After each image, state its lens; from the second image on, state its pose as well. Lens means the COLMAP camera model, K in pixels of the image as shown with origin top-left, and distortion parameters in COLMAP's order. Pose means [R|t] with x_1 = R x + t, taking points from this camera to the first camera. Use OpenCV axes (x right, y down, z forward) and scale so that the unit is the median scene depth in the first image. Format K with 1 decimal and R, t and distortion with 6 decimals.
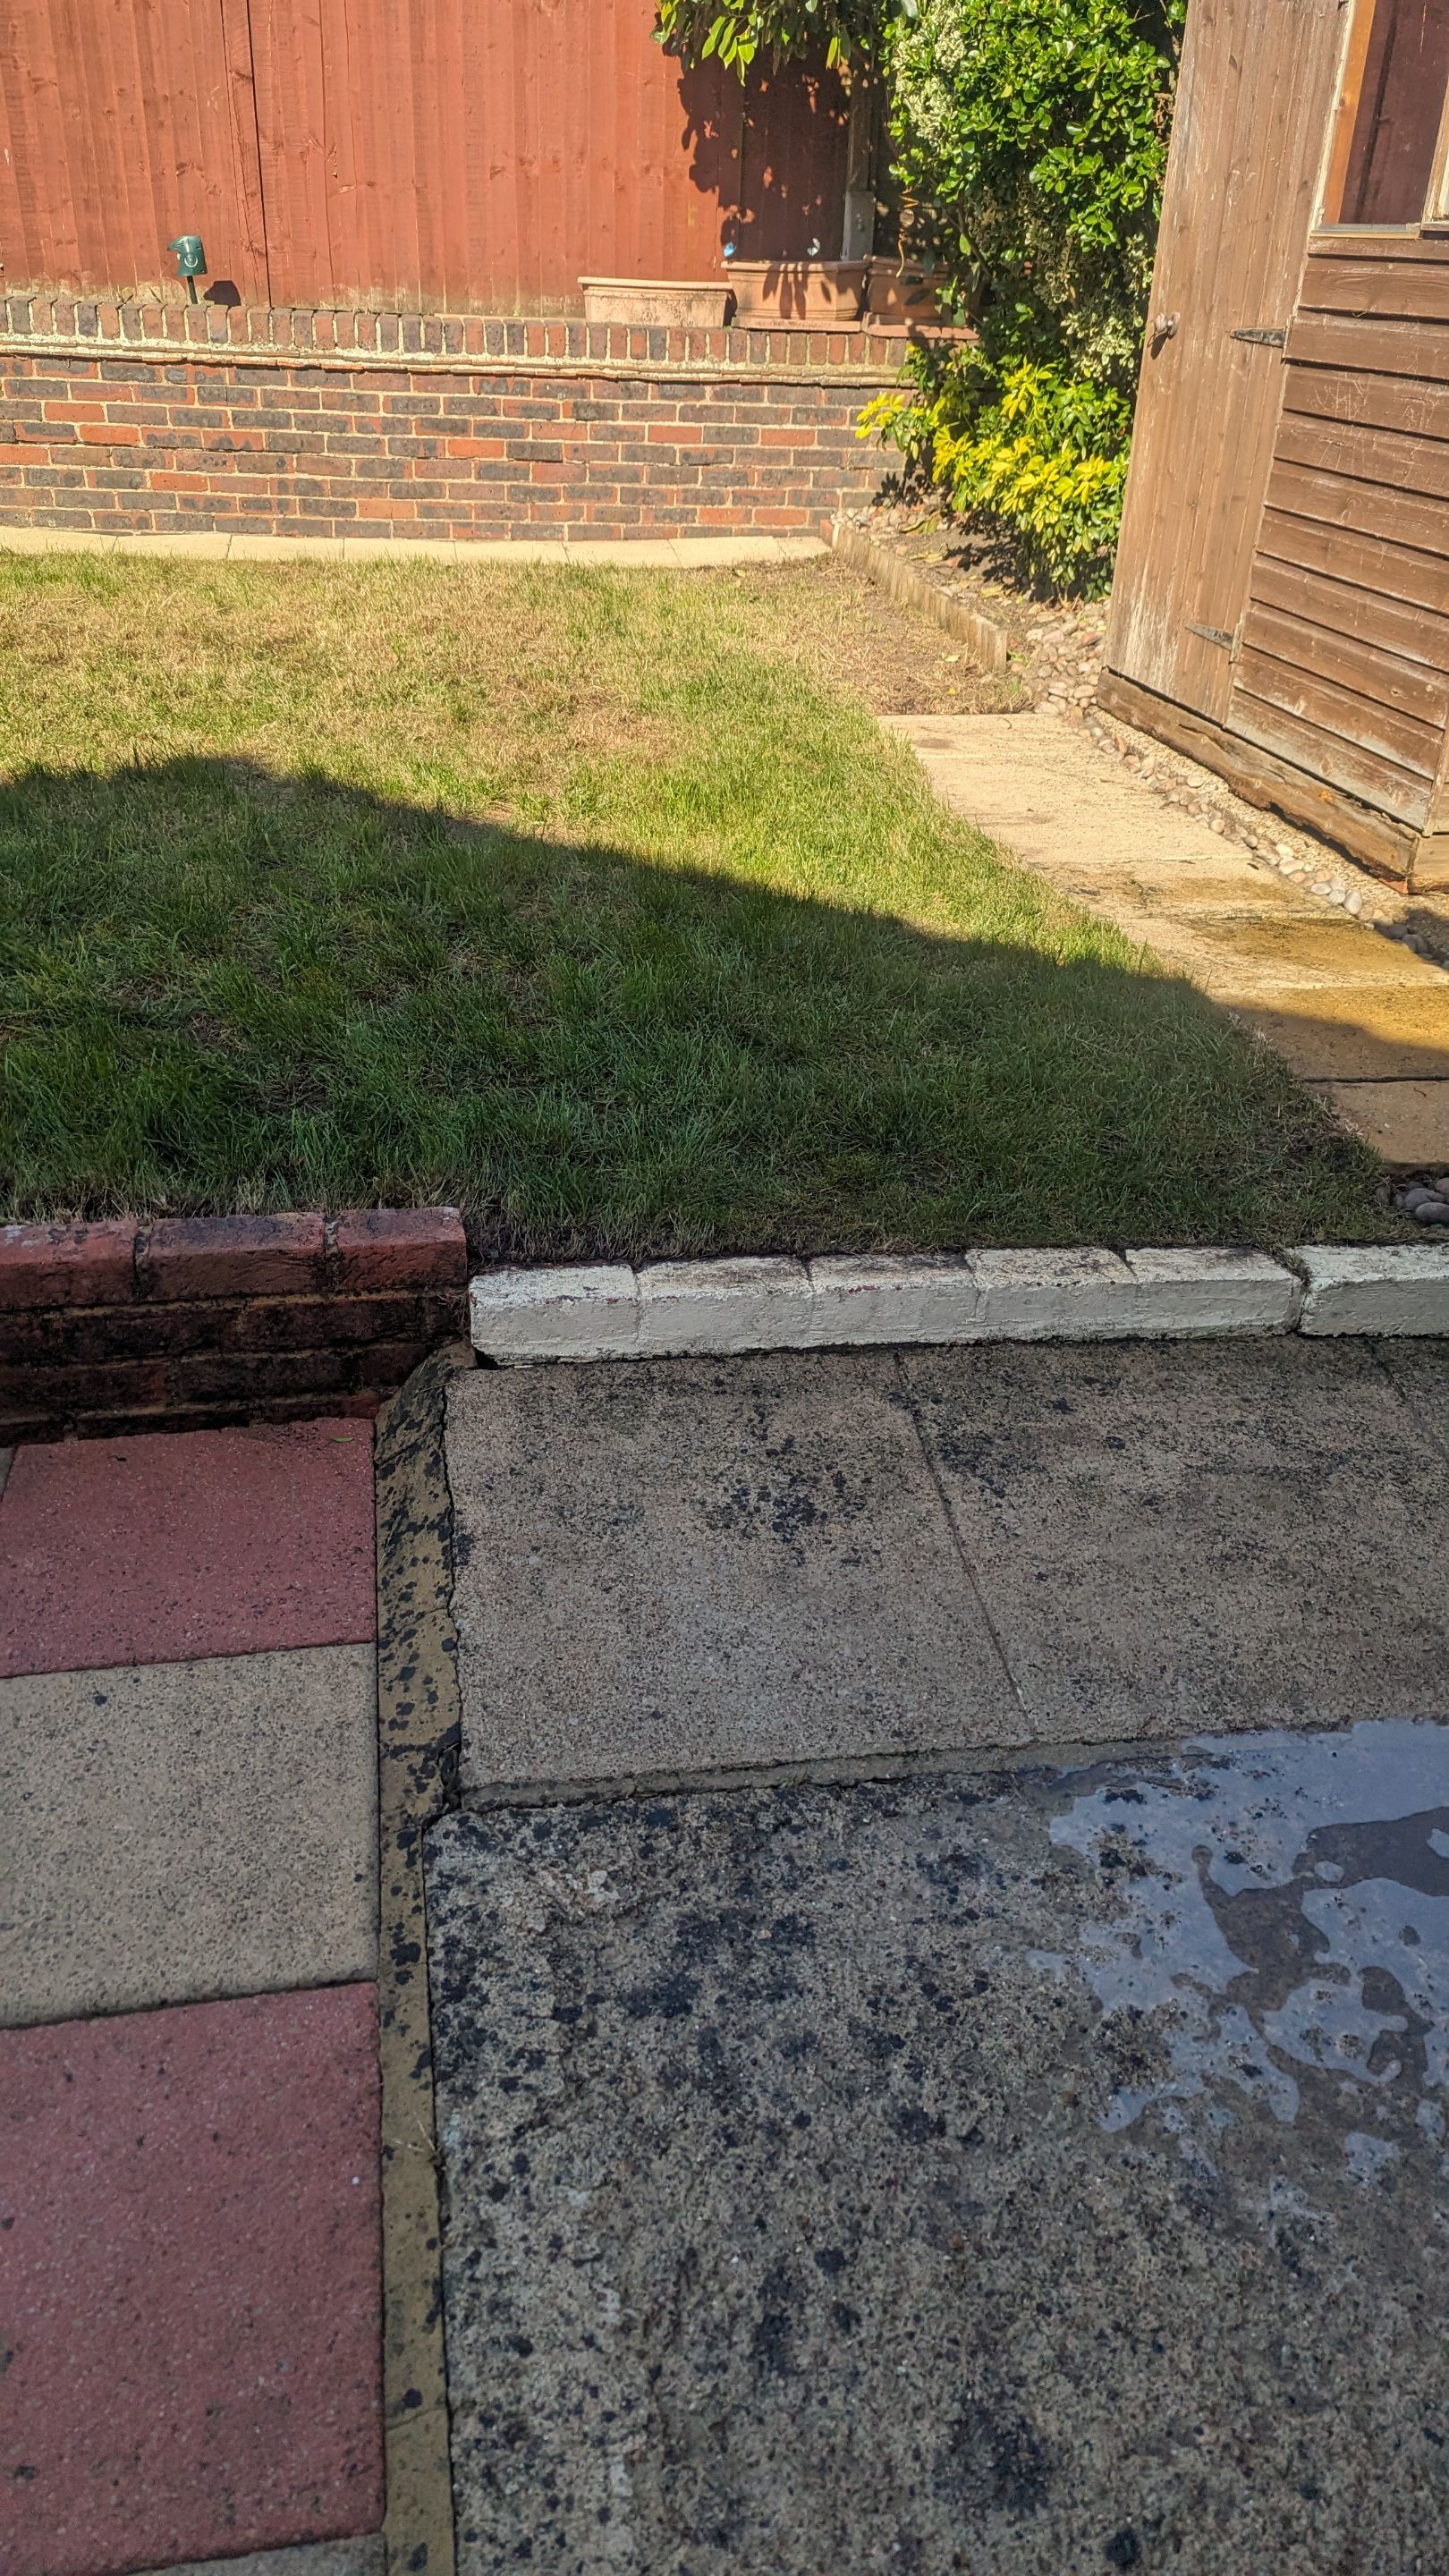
lens RADIAL K [[1832.5, 0, 713.4], [0, 1832.5, 1287.8], [0, 0, 1]] dist [0.058529, -0.054603]
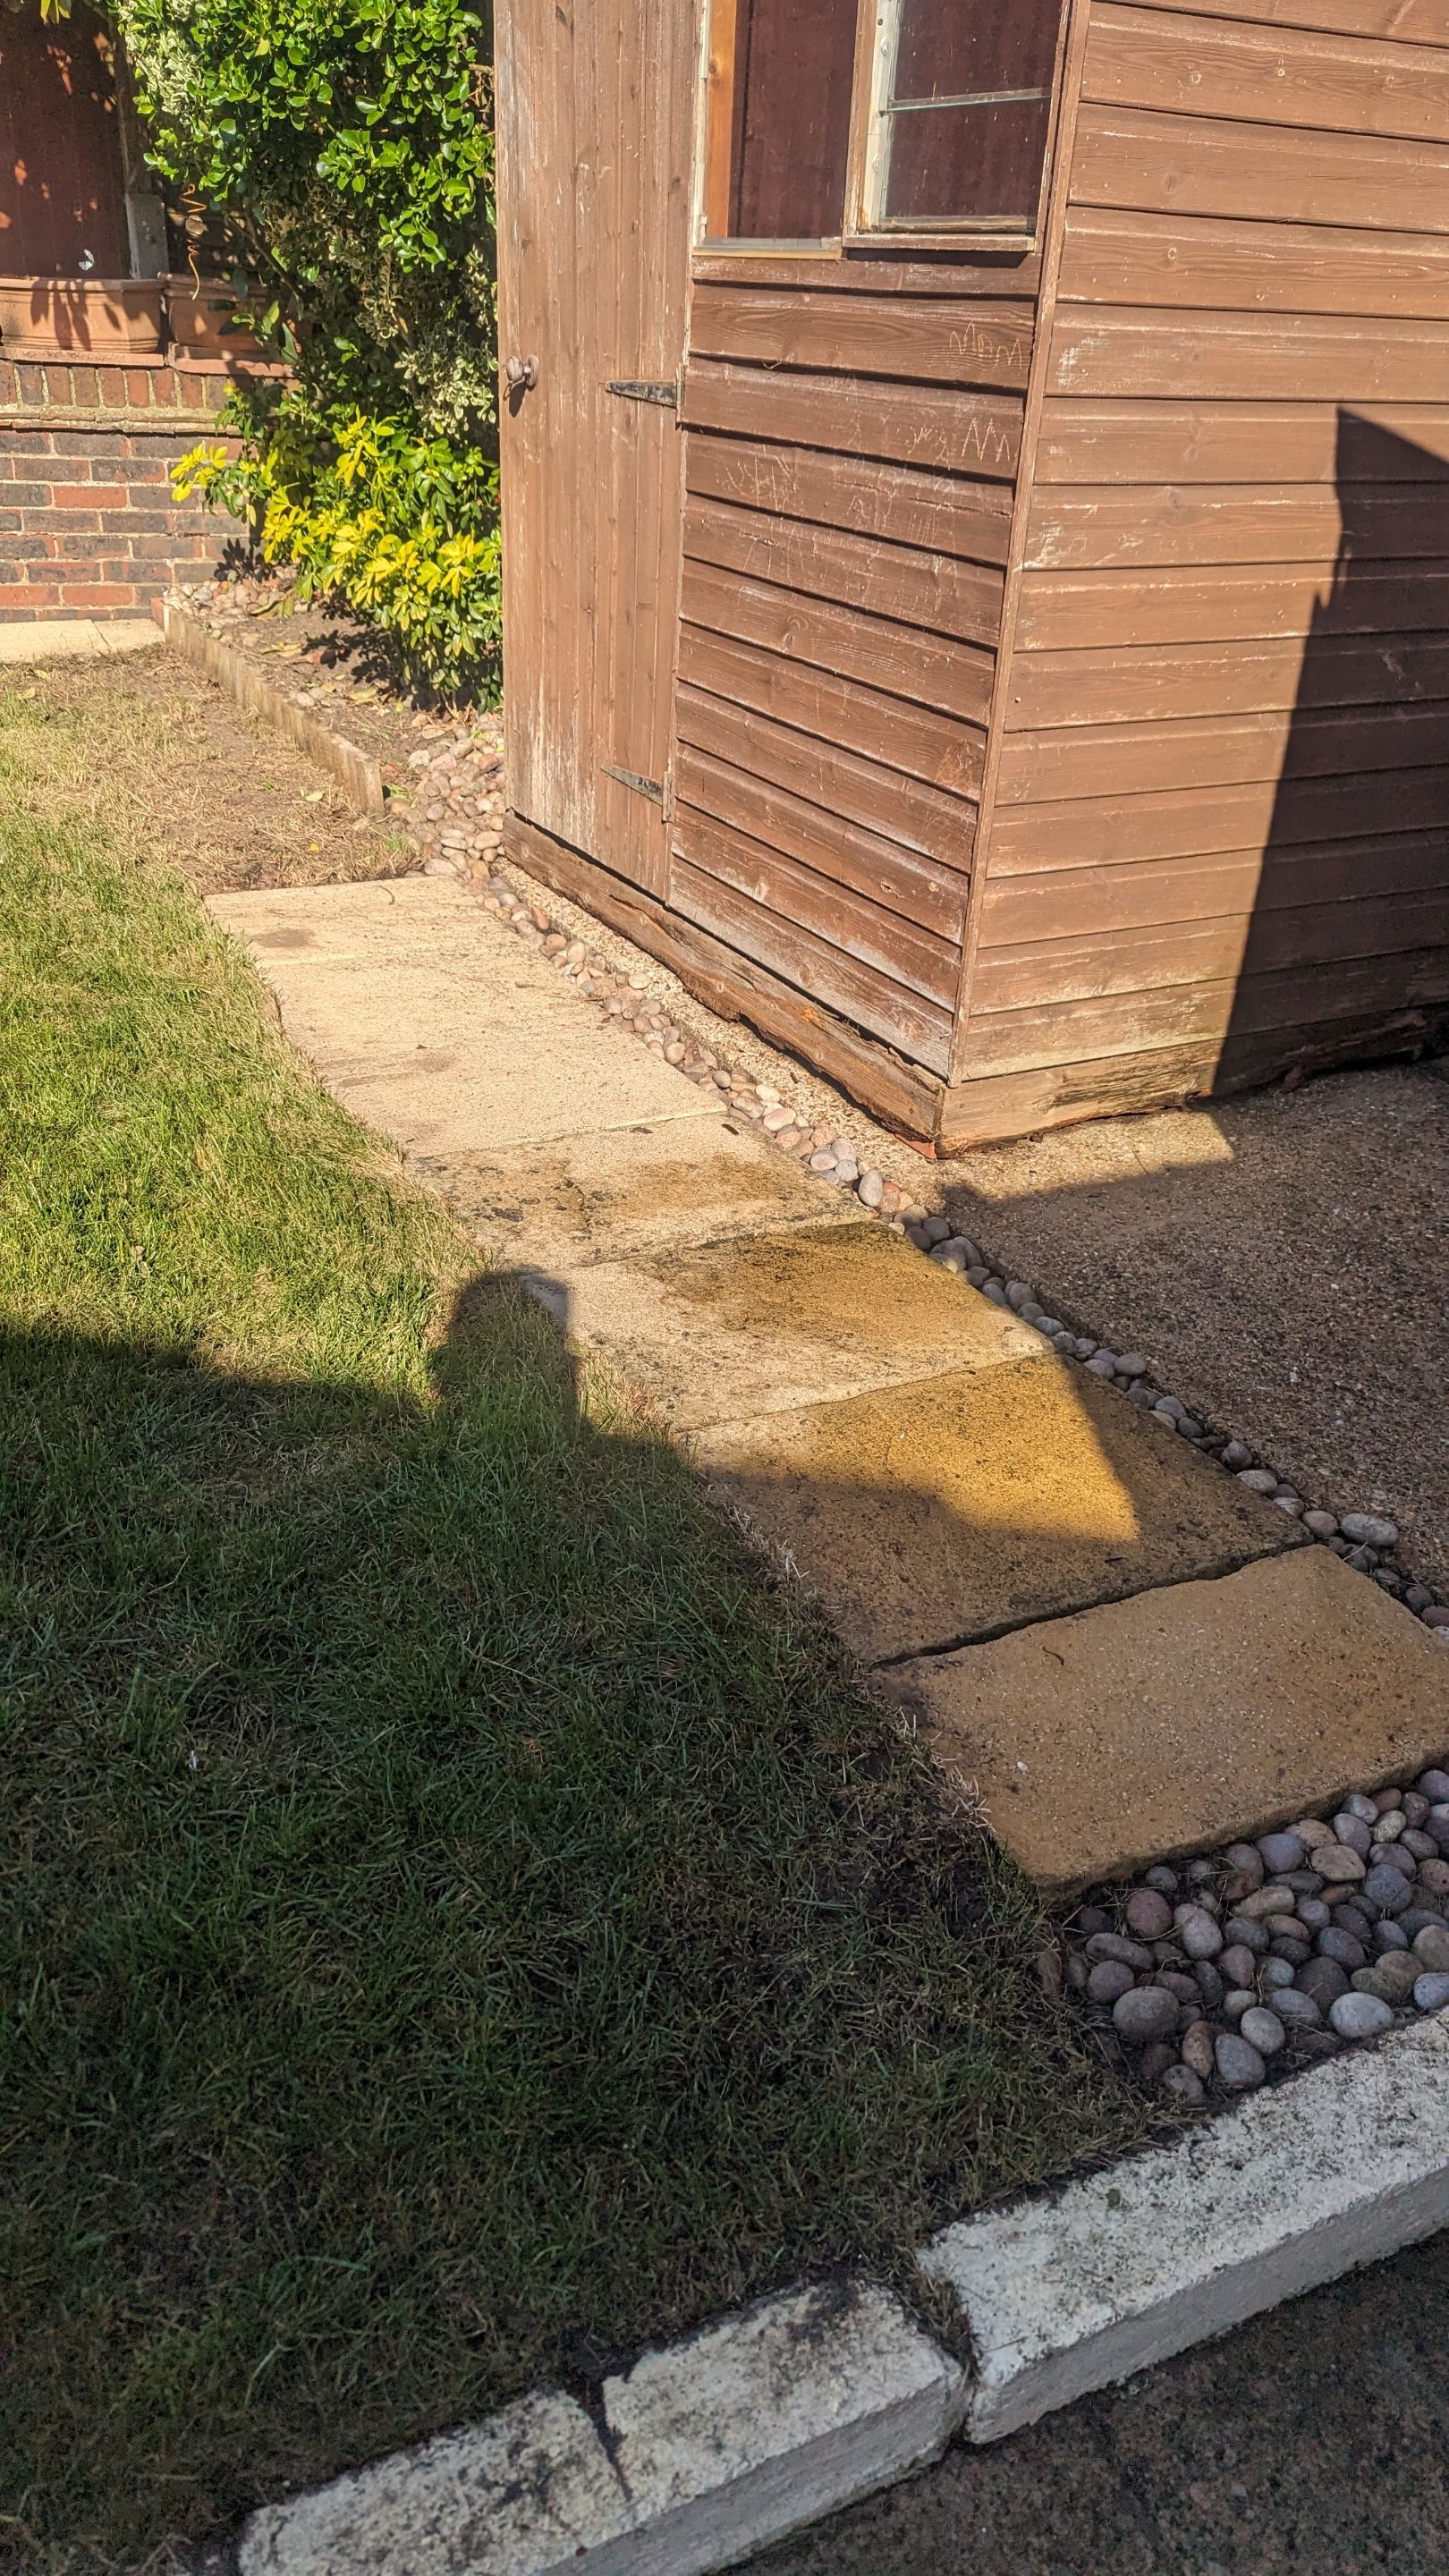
lens RADIAL K [[1832.5, 0, 713.5], [0, 1832.5, 1300.0], [0, 0, 1]] dist [0.058529, -0.054603]
pose [[0.959494, -0.122697, 0.253608, 0.070676], [0.124206, 0.992205, 0.010117, -0.124388], [-0.252872, 0.021792, 0.967254, 0.227810]]
